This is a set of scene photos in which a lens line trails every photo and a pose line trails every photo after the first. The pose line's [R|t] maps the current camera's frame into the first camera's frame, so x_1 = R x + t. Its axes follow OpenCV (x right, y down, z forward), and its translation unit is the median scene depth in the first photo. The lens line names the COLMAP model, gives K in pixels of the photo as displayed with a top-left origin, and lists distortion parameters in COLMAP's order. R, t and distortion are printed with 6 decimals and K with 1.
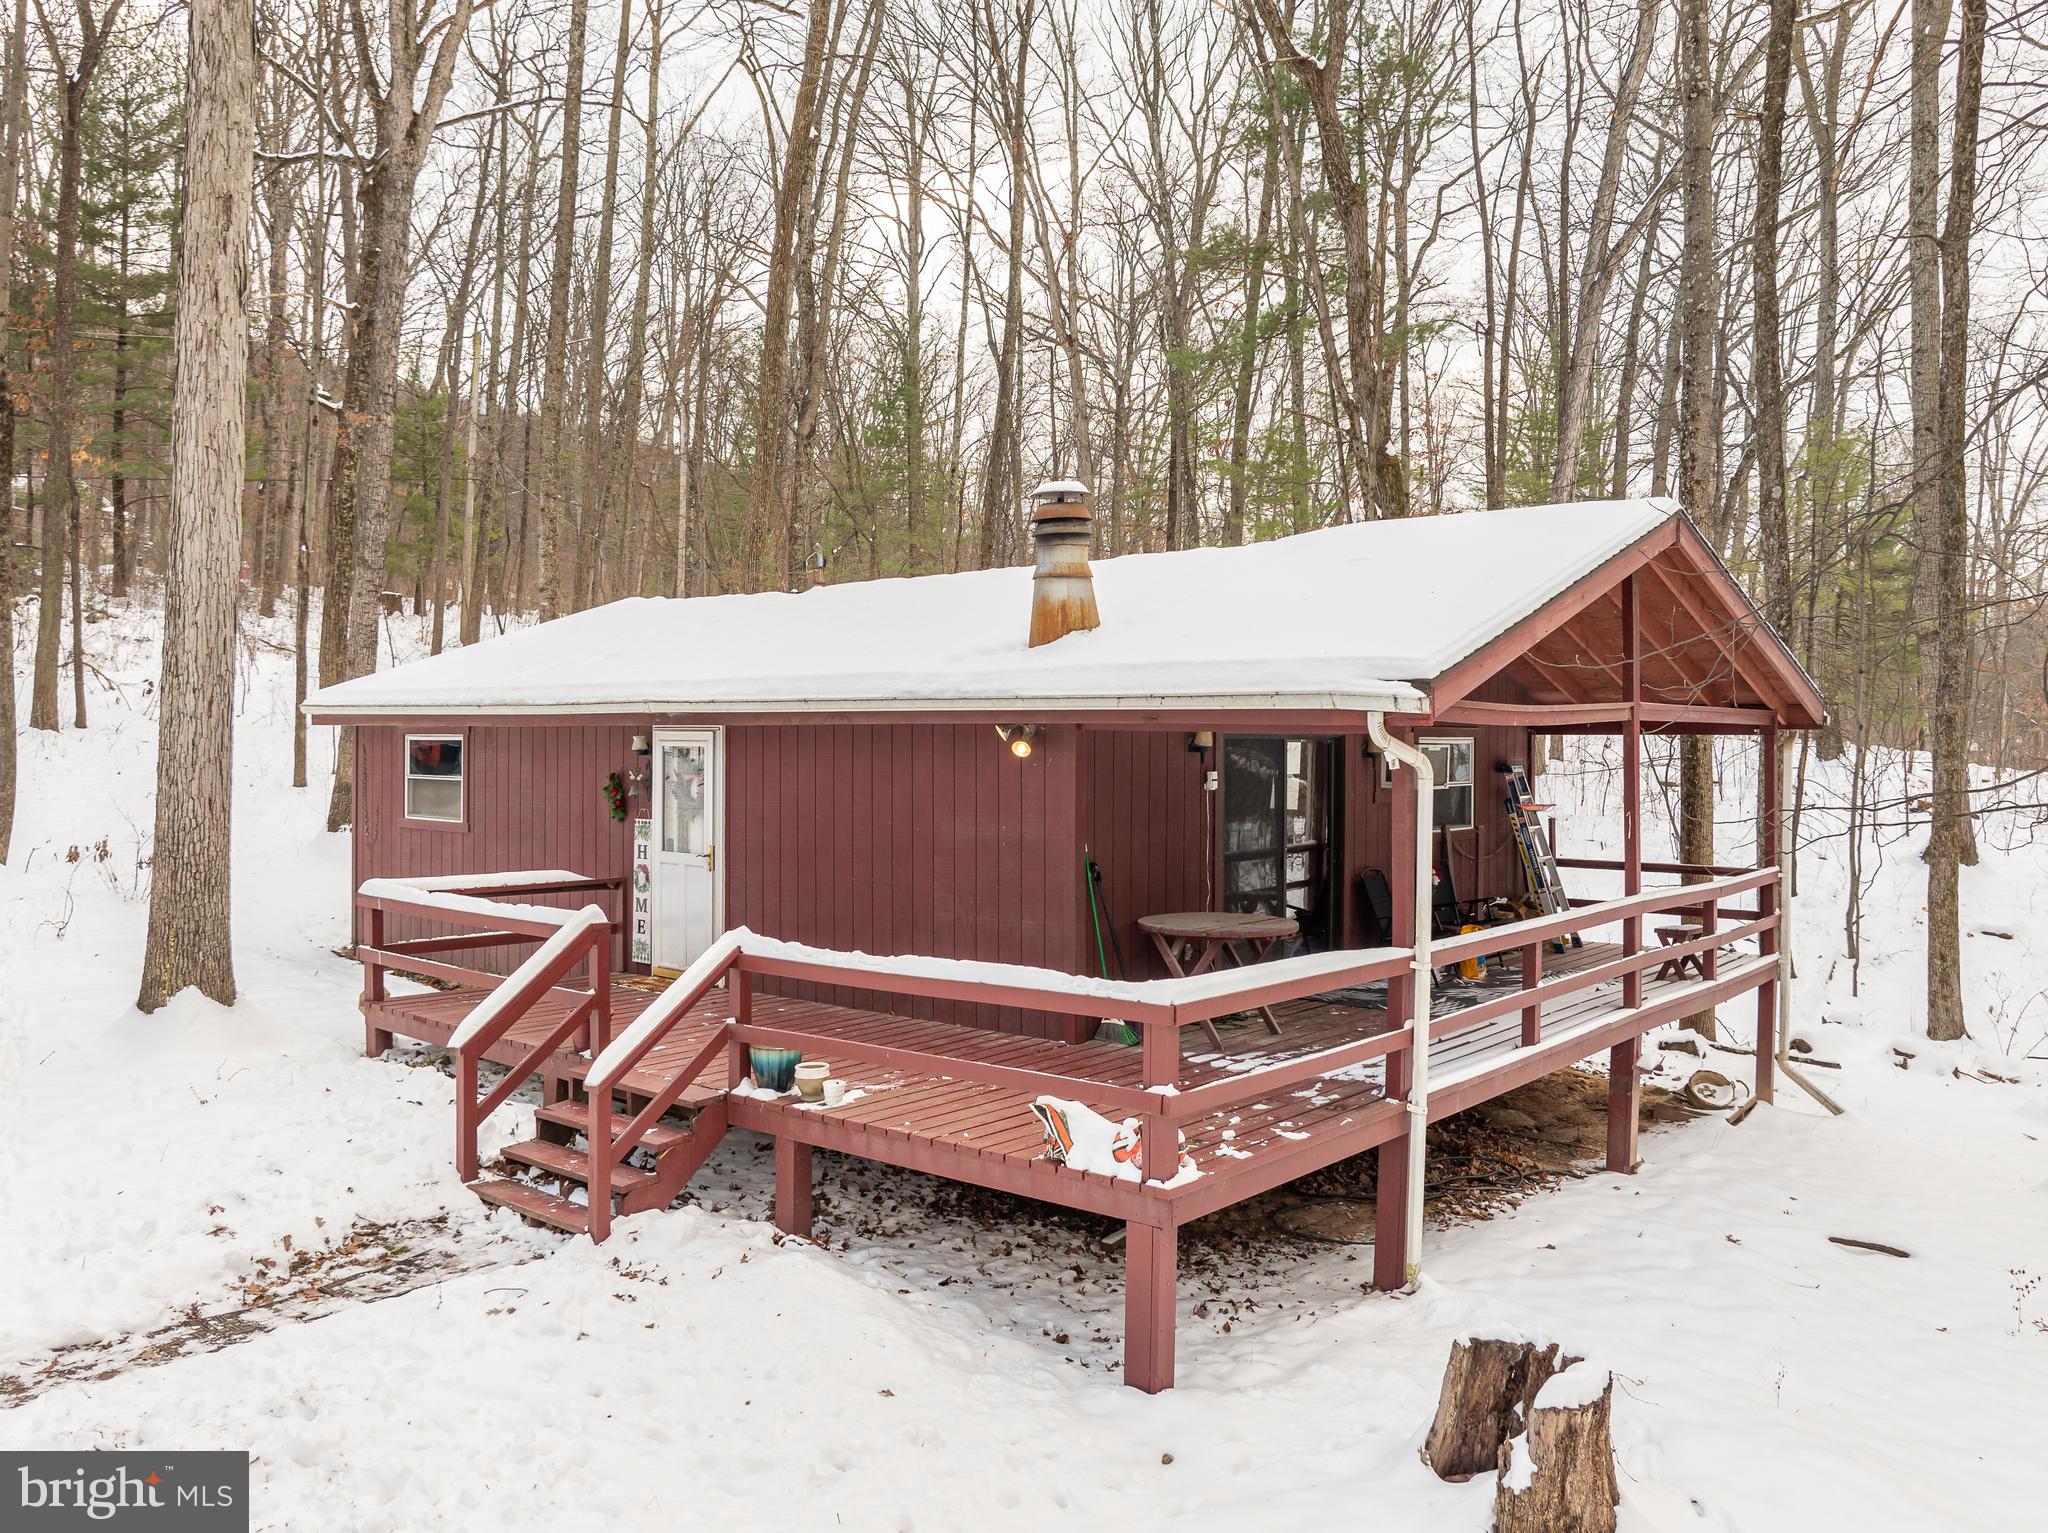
lens RADIAL K [[1564.7, 0, 1019.5], [0, 1564.7, 721.7], [0, 0, 1]] dist [-0.039317, -0.002231]
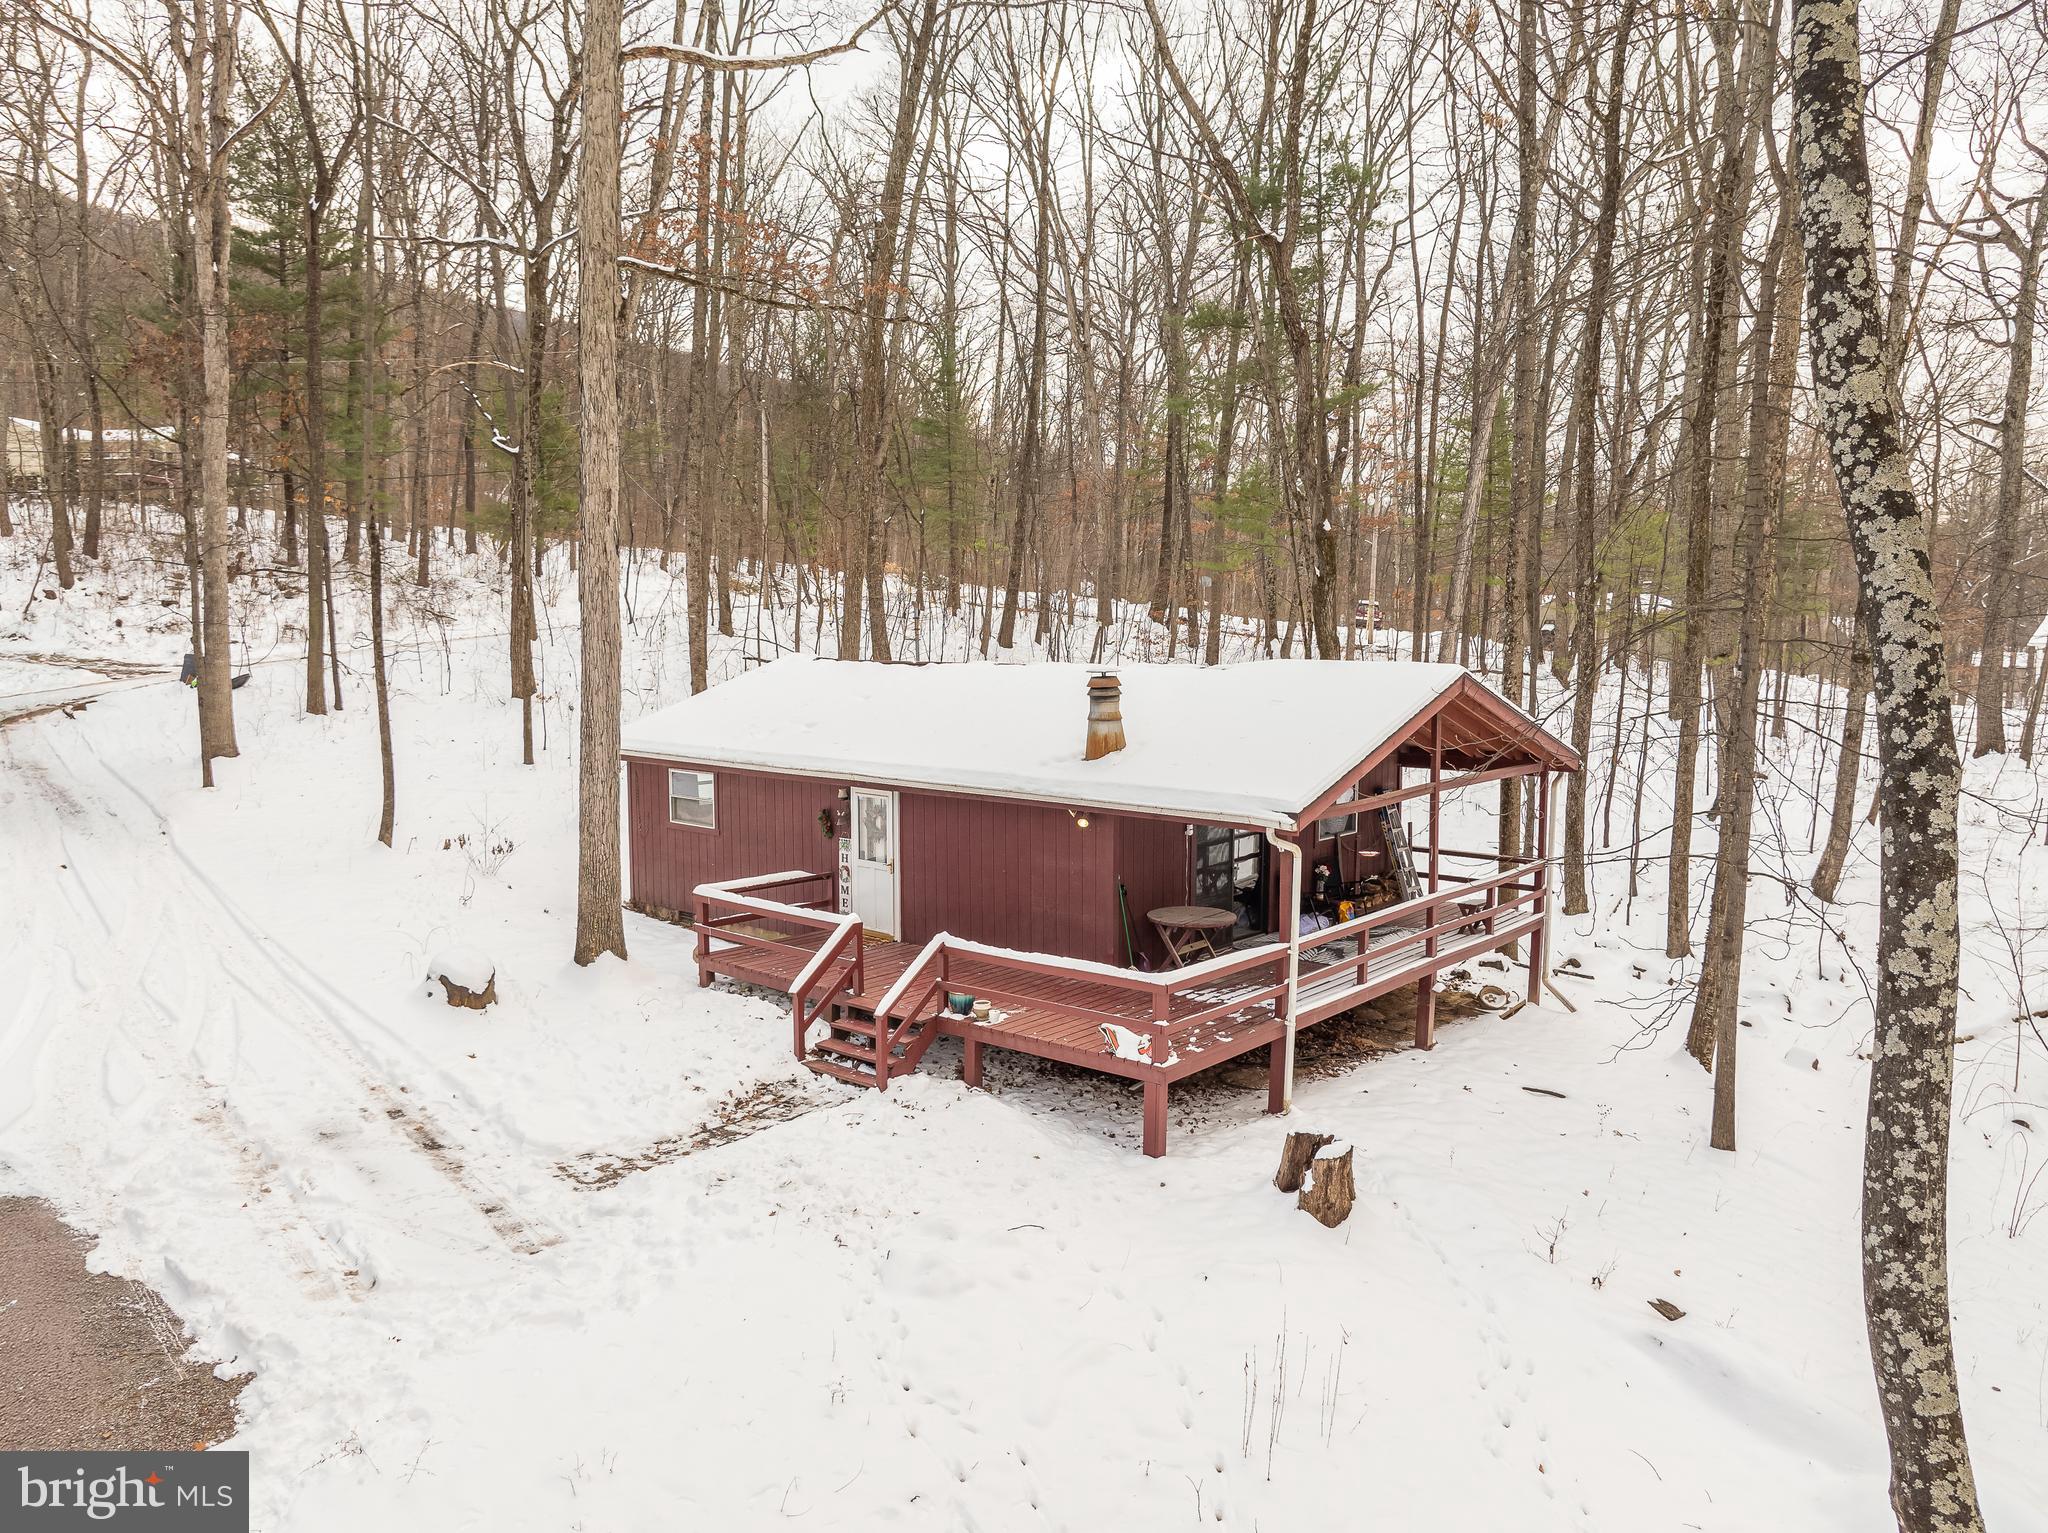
lens RADIAL K [[1457.7, 0, 1019.5], [0, 1457.7, 755.7], [0, 0, 1]] dist [-0.037400, 0.001614]
pose [[0.999982, -0.004018, -0.004358, -0.070213], [0.004441, 0.994785, 0.101893, -0.250647], [0.003926, -0.101911, 0.994786, -0.720088]]
